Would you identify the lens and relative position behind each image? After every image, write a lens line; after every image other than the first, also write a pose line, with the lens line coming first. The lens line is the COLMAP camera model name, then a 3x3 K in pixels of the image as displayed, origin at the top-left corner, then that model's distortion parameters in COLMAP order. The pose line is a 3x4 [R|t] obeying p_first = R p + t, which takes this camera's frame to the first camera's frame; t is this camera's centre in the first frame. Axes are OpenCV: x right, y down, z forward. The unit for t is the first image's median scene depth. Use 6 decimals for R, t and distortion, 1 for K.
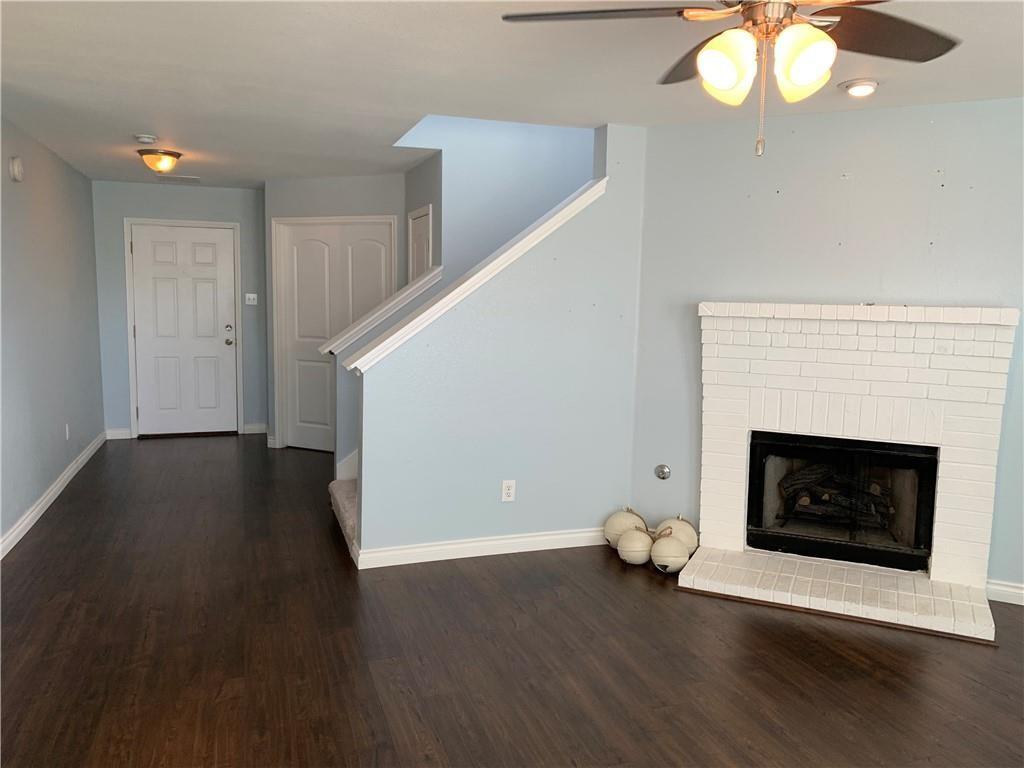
lens RADIAL K [[778.8, 0, 513.3], [0, 778.8, 383.0], [0, 0, 1]] dist [0.028138, -0.025381]
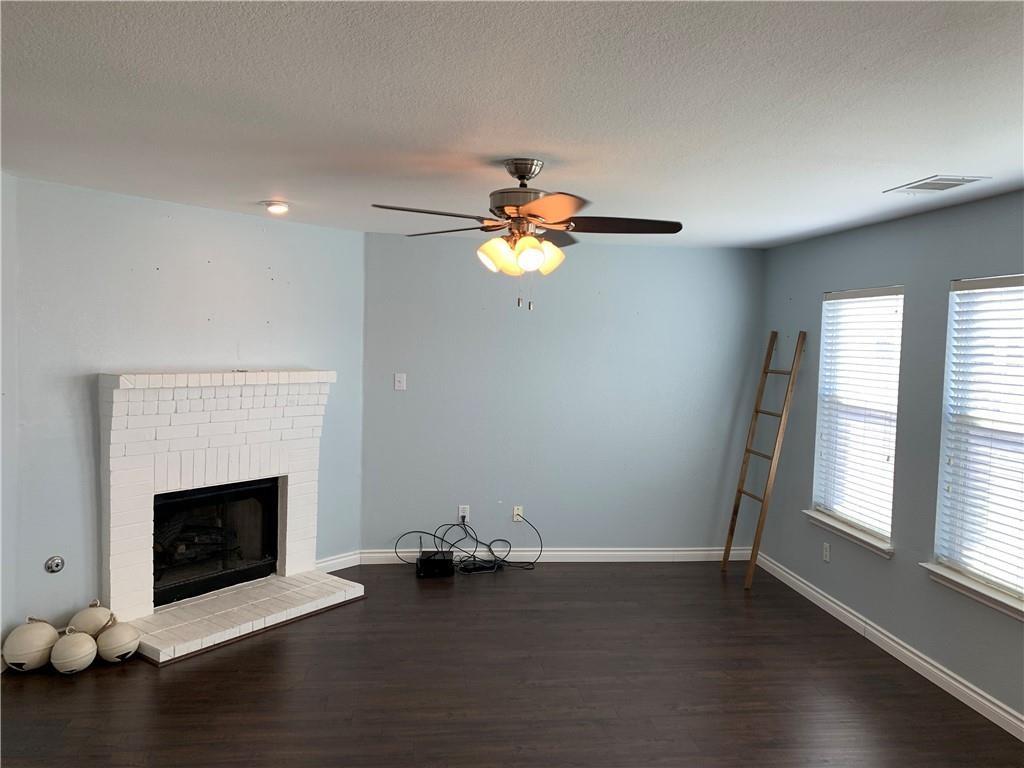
lens RADIAL K [[778.8, 0, 490.0], [0, 778.8, 383.0], [0, 0, 1]] dist [0.028138, -0.025381]
pose [[0.216005, -0.064417, 0.974265, -0.608263], [0.092484, 0.994685, 0.045263, -0.093766], [-0.972002, 0.080326, 0.220815, 0.327969]]
